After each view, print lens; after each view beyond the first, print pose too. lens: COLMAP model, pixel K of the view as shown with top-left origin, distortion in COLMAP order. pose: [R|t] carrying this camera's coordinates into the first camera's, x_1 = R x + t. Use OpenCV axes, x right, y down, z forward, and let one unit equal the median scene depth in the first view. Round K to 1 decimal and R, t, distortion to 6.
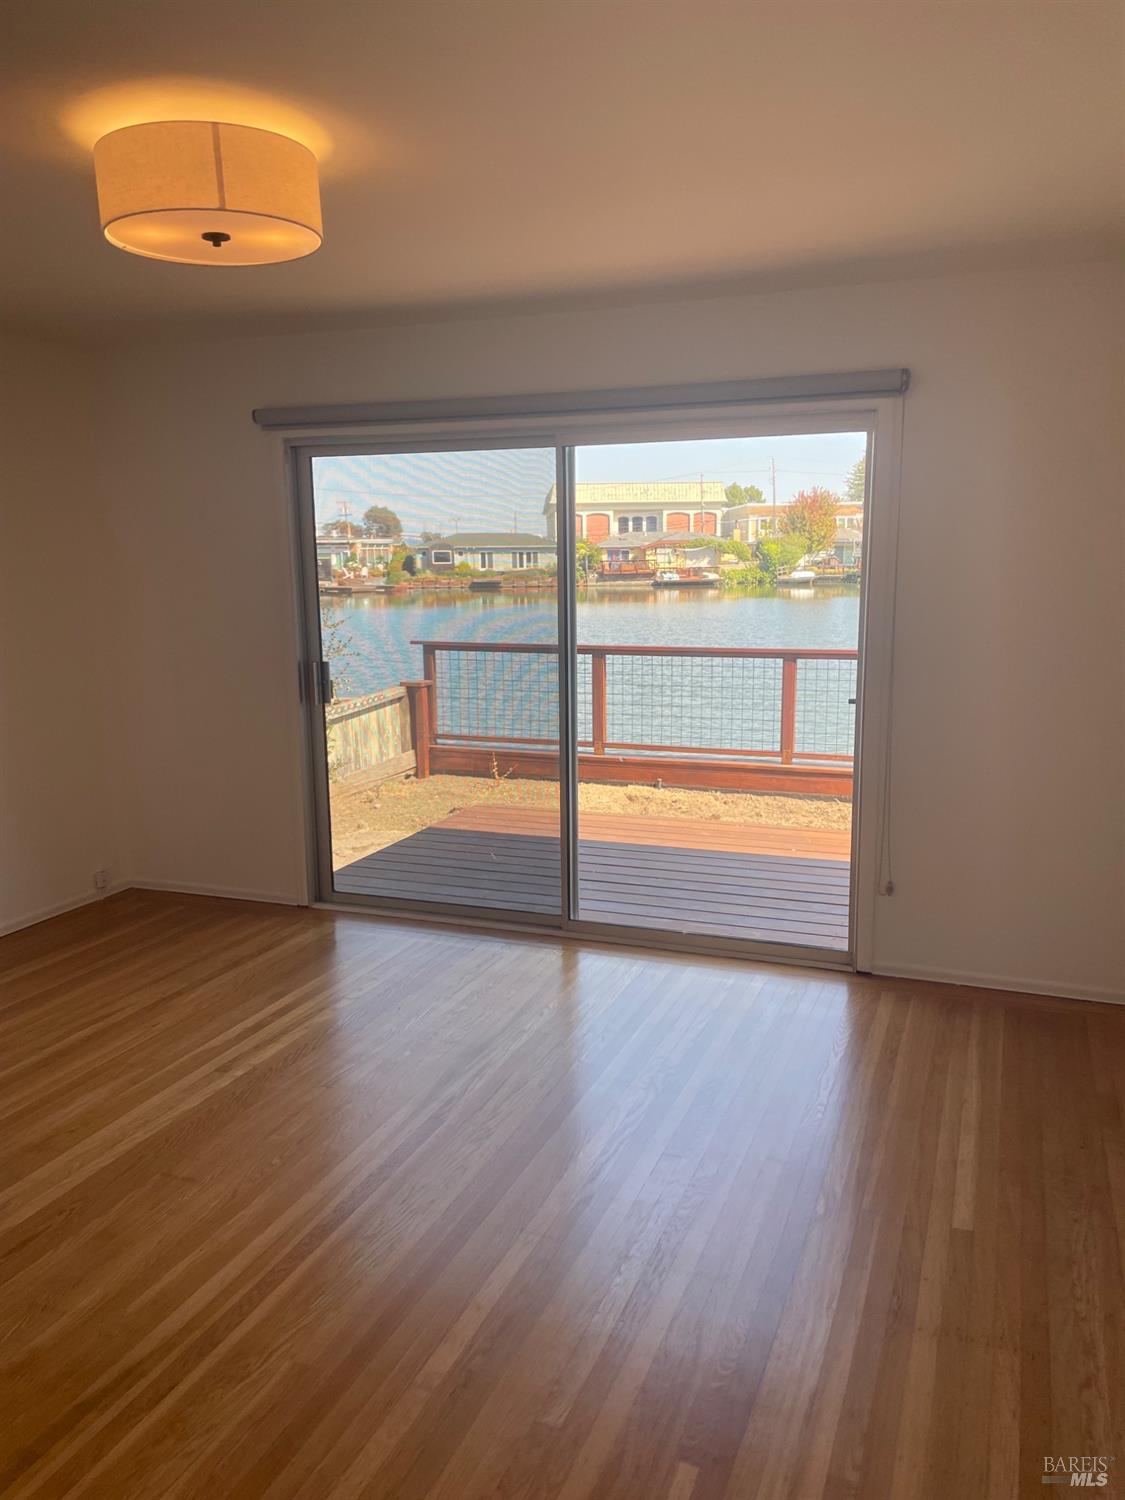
lens RADIAL K [[1142.8, 0, 569.0], [0, 1142.8, 749.6], [0, 0, 1]] dist [0.091101, -0.113000]
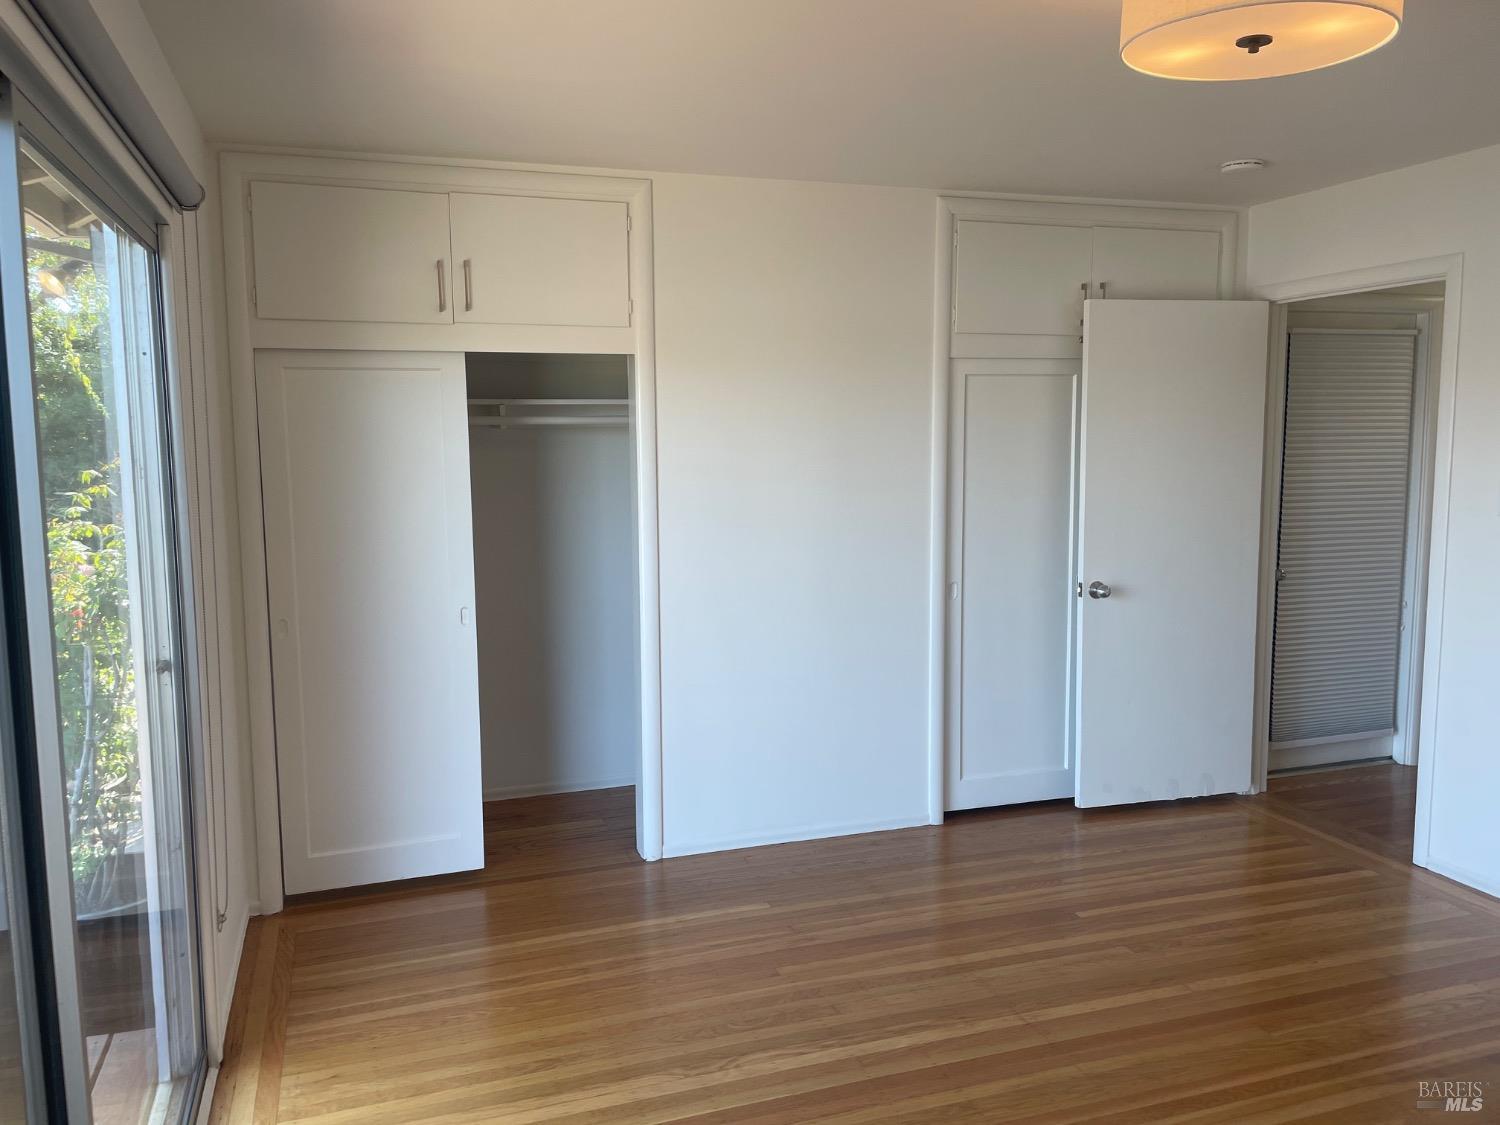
lens RADIAL K [[1138.5, 0, 750.0], [0, 1138.5, 562.5], [0, 0, 1]] dist [0.076515, -0.110237]
pose [[-0.643992, -0.074931, 0.761354, -0.738352], [0.132636, 0.969185, 0.207576, -0.309938], [-0.753447, 0.234660, -0.614209, 1.925611]]
